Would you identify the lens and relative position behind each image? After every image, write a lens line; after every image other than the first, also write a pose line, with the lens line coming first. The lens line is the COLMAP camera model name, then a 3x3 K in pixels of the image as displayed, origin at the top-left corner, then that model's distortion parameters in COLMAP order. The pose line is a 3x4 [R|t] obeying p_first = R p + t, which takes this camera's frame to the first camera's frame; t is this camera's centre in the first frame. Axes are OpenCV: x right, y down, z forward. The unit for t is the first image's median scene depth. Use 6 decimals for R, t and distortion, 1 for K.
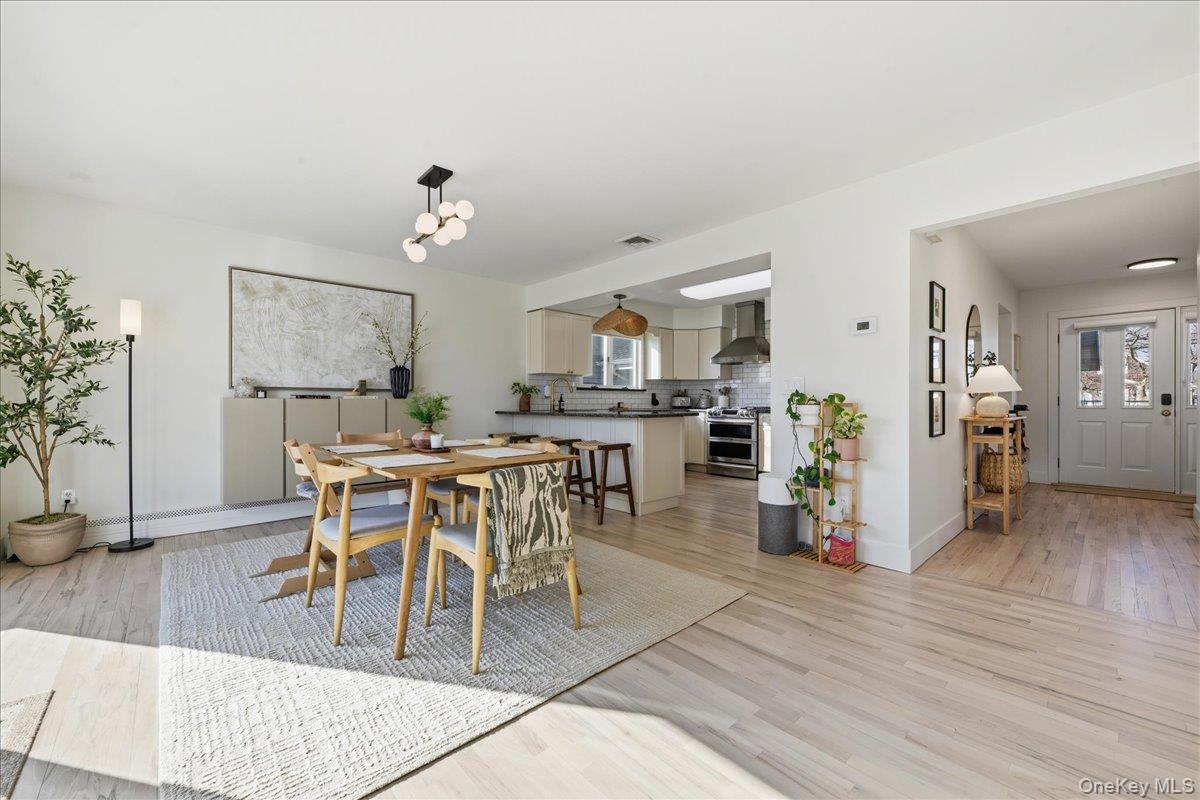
lens RADIAL K [[474.8, 0, 602.3], [0, 474.8, 403.9], [0, 0, 1]] dist [-0.000211, 0.000006]
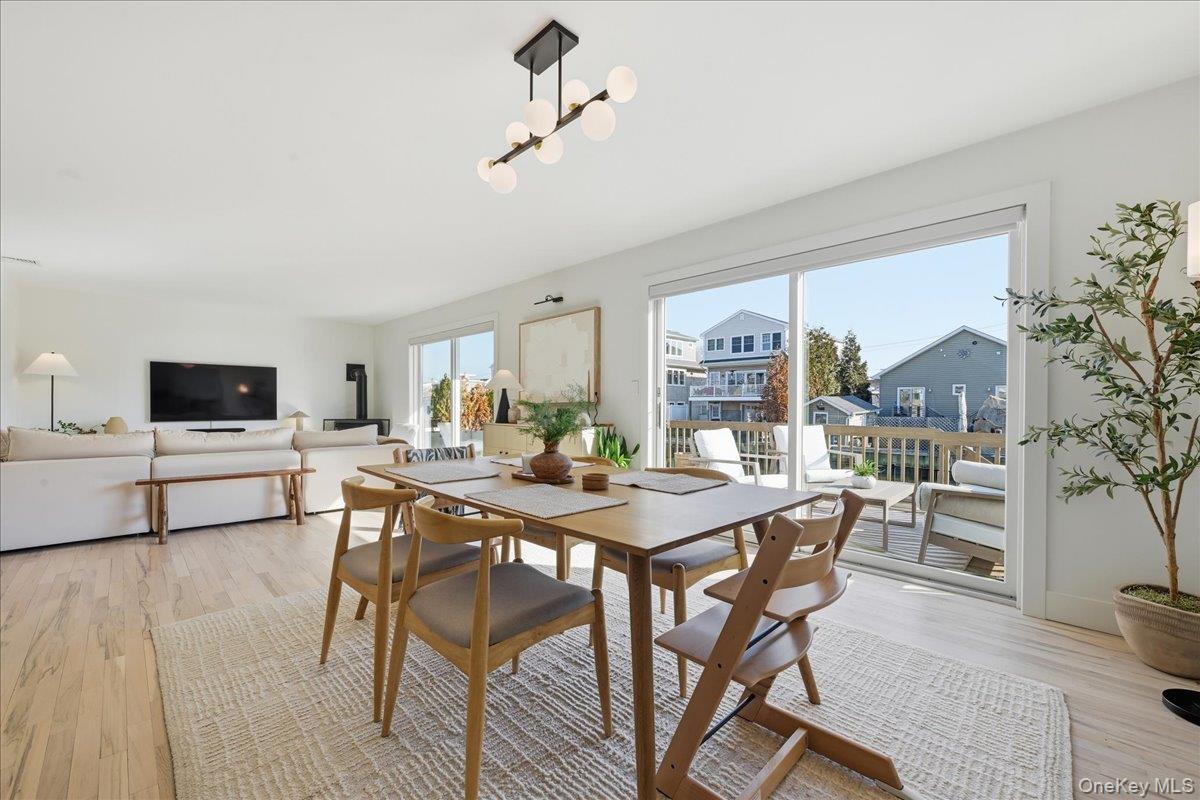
lens RADIAL K [[474.8, 0, 602.3], [0, 474.8, 403.9], [0, 0, 1]] dist [-0.000211, 0.000006]
pose [[-0.998855, -0.006937, -0.047345, -0.279958], [-0.007055, 0.999972, 0.002333, -0.010374], [0.047327, 0.002665, -0.998876, 1.147590]]
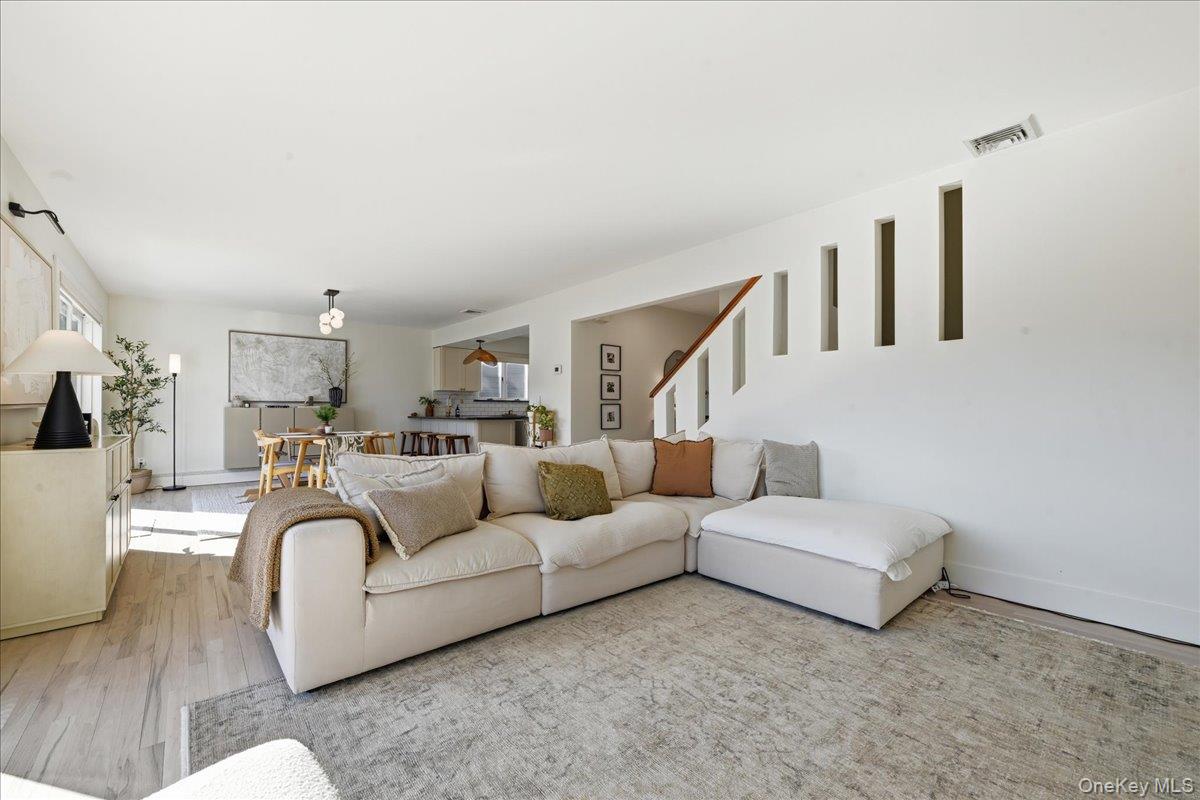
lens RADIAL K [[485.1, 0, 604.4], [0, 485.1, 411.2], [0, 0, 1]] dist [-0.001025, -0.000170]
pose [[0.999570, 0.001337, -0.029275, 0.577113], [-0.001414, 0.999996, -0.002611, 0.003696], [0.029272, 0.002652, 0.999568, -0.659019]]
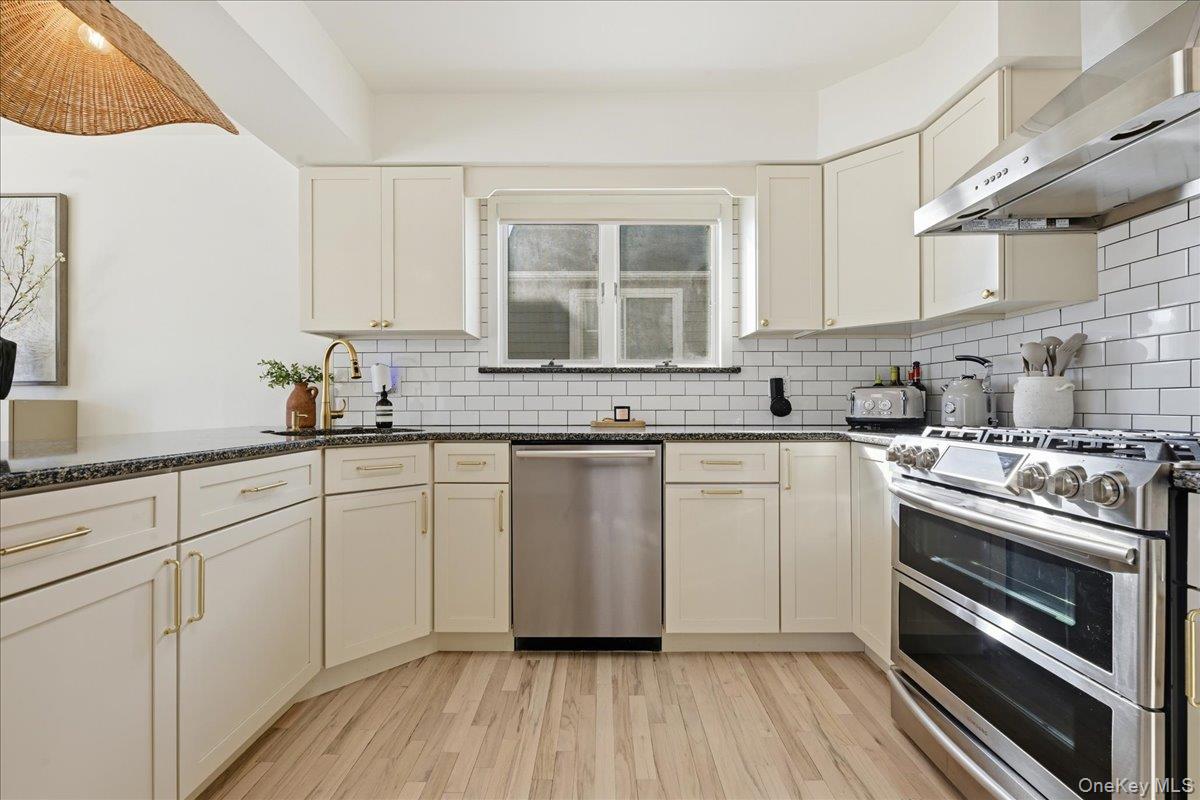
lens RADIAL K [[497.5, 0, 602.6], [0, 497.5, 402.6], [0, 0, 1]] dist [-0.000619, 0.000033]
pose [[0.735616, -0.002778, -0.677394, 0.452060], [-0.001610, 0.999982, -0.005850, -0.005911], [0.677397, 0.005394, 0.735597, 1.180673]]
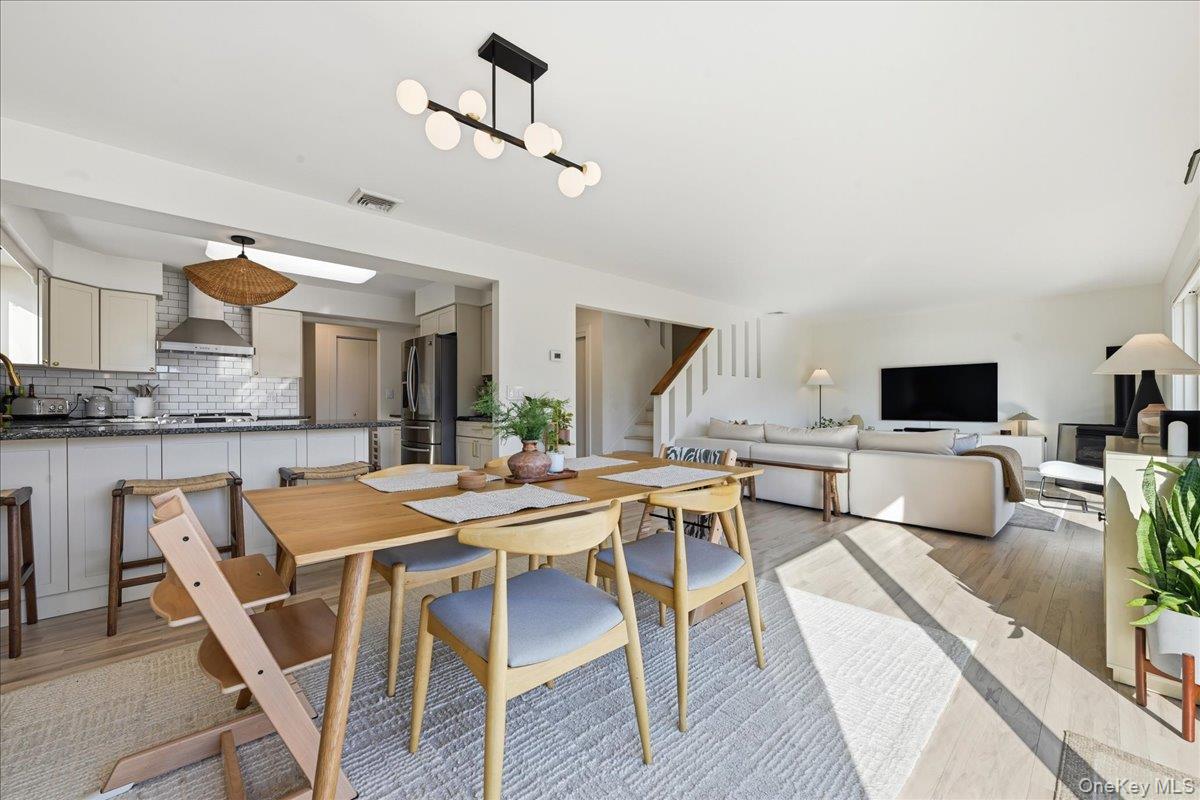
lens RADIAL K [[474.8, 0, 602.3], [0, 474.8, 403.9], [0, 0, 1]] dist [-0.000211, 0.000006]
pose [[-0.004112, -0.002852, 0.999987, -0.711542], [0.006433, 0.999975, 0.002878, -0.009999], [-0.999971, 0.006445, -0.004094, 0.627817]]
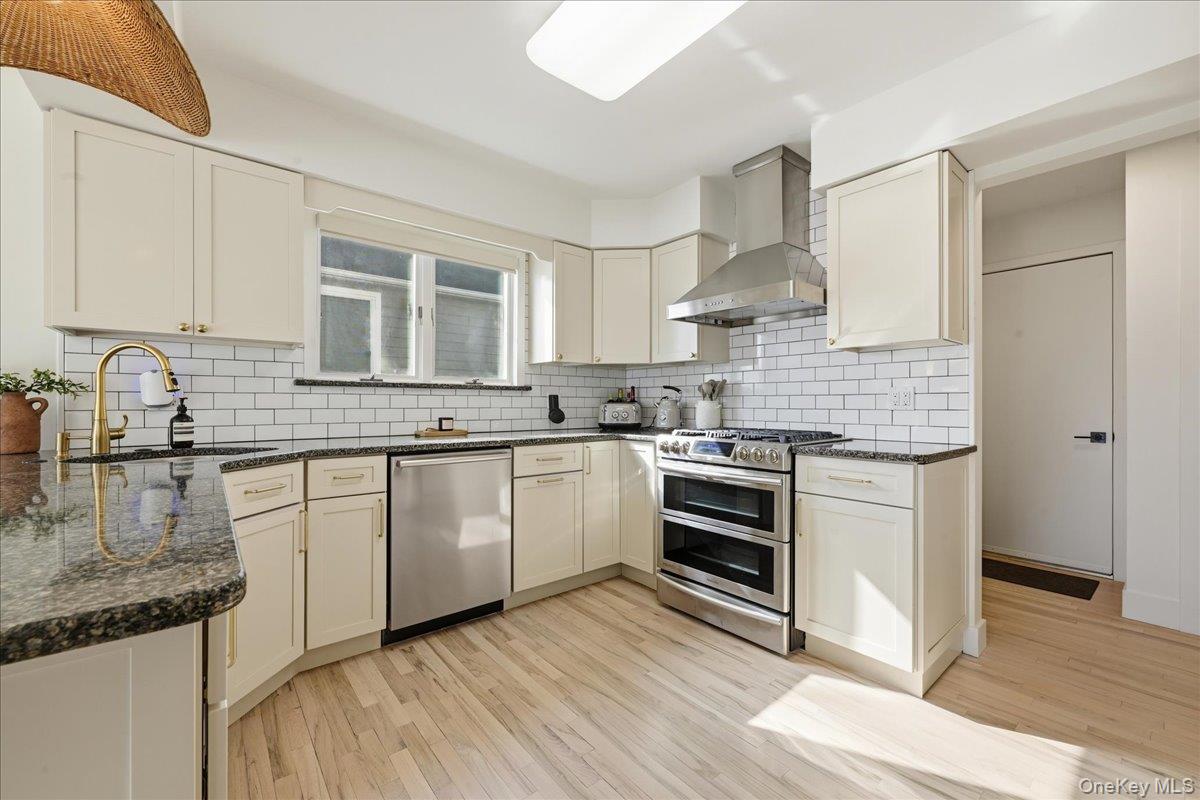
lens RADIAL K [[474.8, 0, 602.3], [0, 474.8, 403.9], [0, 0, 1]] dist [-0.000211, 0.000006]
pose [[0.998790, 0.000926, -0.049164, 0.313535], [-0.001186, 0.999985, -0.005254, -0.021089], [0.049159, 0.005306, 0.998777, 0.985945]]
